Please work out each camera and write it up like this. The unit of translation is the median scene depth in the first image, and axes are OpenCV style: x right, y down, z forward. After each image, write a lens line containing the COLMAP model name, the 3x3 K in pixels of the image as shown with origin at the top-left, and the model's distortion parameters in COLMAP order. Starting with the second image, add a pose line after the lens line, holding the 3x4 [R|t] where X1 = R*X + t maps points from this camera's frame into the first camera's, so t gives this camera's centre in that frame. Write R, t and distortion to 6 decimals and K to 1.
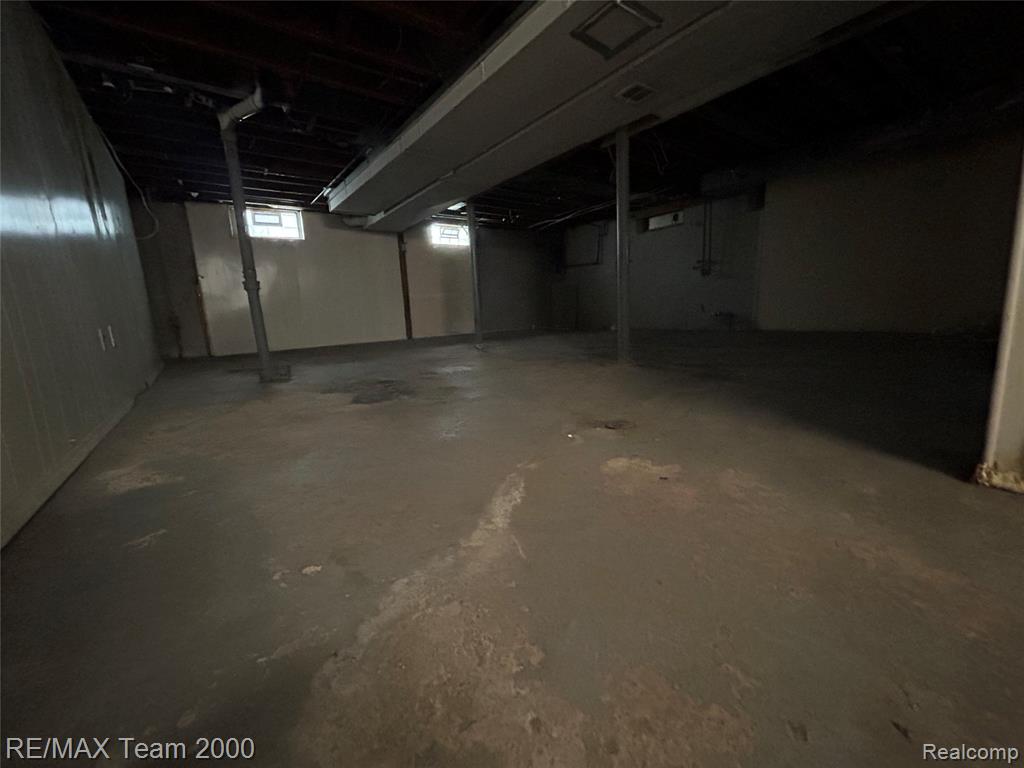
lens RADIAL K [[415.5, 0, 514.0], [0, 415.5, 383.9], [0, 0, 1]] dist [0.005012, -0.000622]
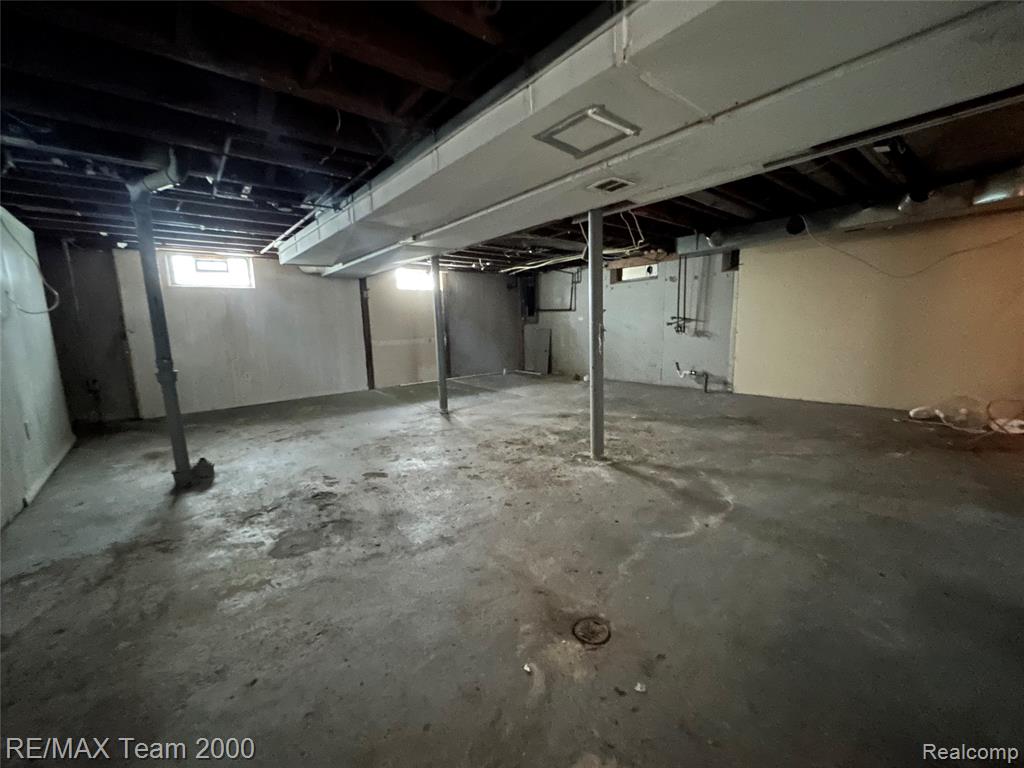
lens RADIAL K [[415.5, 0, 512.2], [0, 415.5, 386.9], [0, 0, 1]] dist [0.005012, -0.000622]
pose [[0.998407, 0.010884, 0.055368, 0.017896], [-0.009210, 0.999496, -0.030391, -0.114141], [-0.055671, 0.029832, 0.998003, 0.062653]]
